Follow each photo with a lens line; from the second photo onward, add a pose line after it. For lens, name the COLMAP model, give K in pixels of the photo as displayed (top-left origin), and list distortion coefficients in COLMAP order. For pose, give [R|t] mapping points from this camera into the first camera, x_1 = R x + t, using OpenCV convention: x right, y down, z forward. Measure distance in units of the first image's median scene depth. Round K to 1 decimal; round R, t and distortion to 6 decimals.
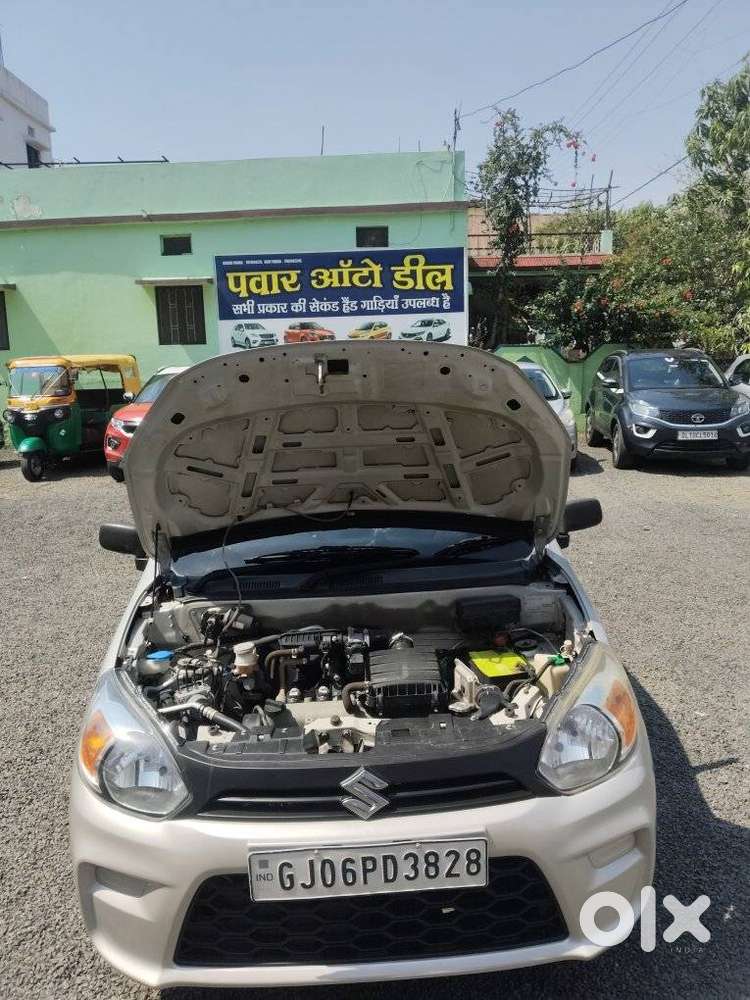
lens RADIAL K [[783.2, 0, 380.3], [0, 783.2, 506.8], [0, 0, 1]] dist [0.103507, -0.213006]
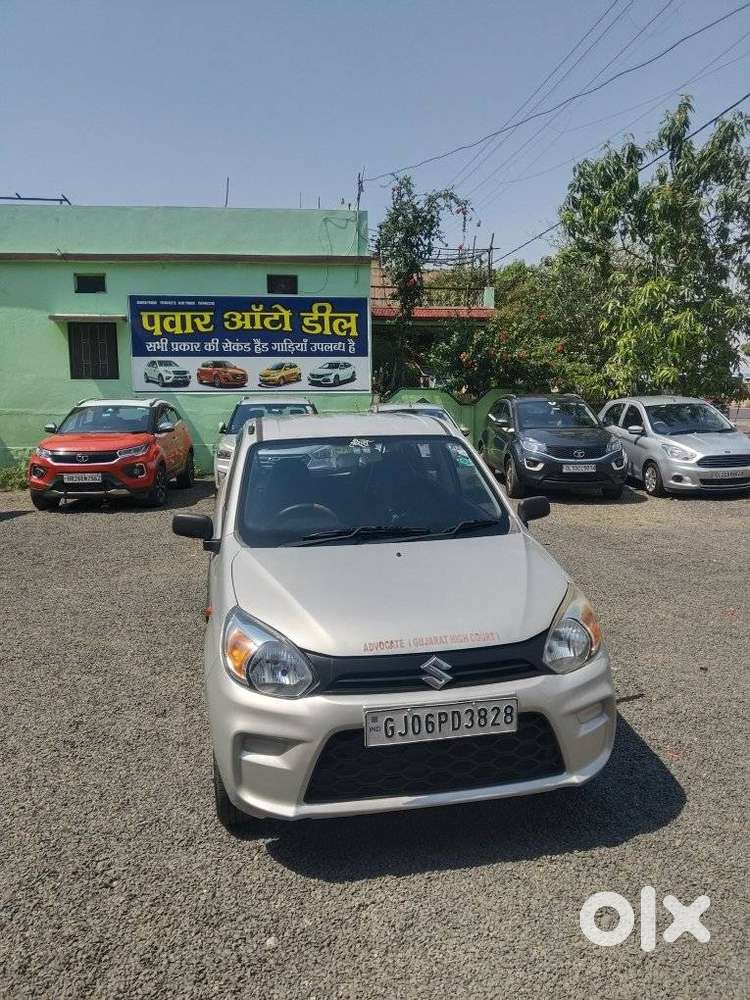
lens RADIAL K [[783.2, 0, 380.3], [0, 783.2, 506.8], [0, 0, 1]] dist [0.103507, -0.213006]
pose [[0.987901, -0.000419, 0.155088, -0.045139], [0.008516, 0.998634, -0.051548, 0.015688], [-0.154855, 0.052245, 0.986555, -0.059757]]
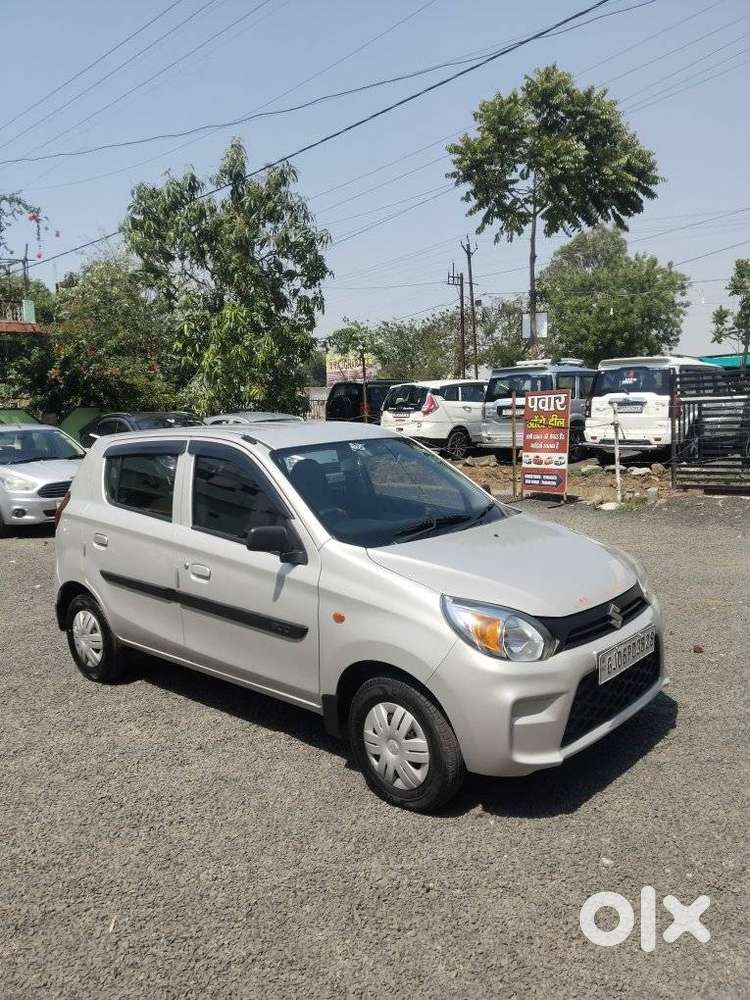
lens RADIAL K [[783.2, 0, 380.3], [0, 783.2, 506.8], [0, 0, 1]] dist [0.103507, -0.213006]
pose [[0.695202, -0.083709, 0.713923, -0.215071], [0.147281, 0.988713, -0.027490, 0.009957], [-0.703564, 0.124259, 0.699684, 0.007431]]
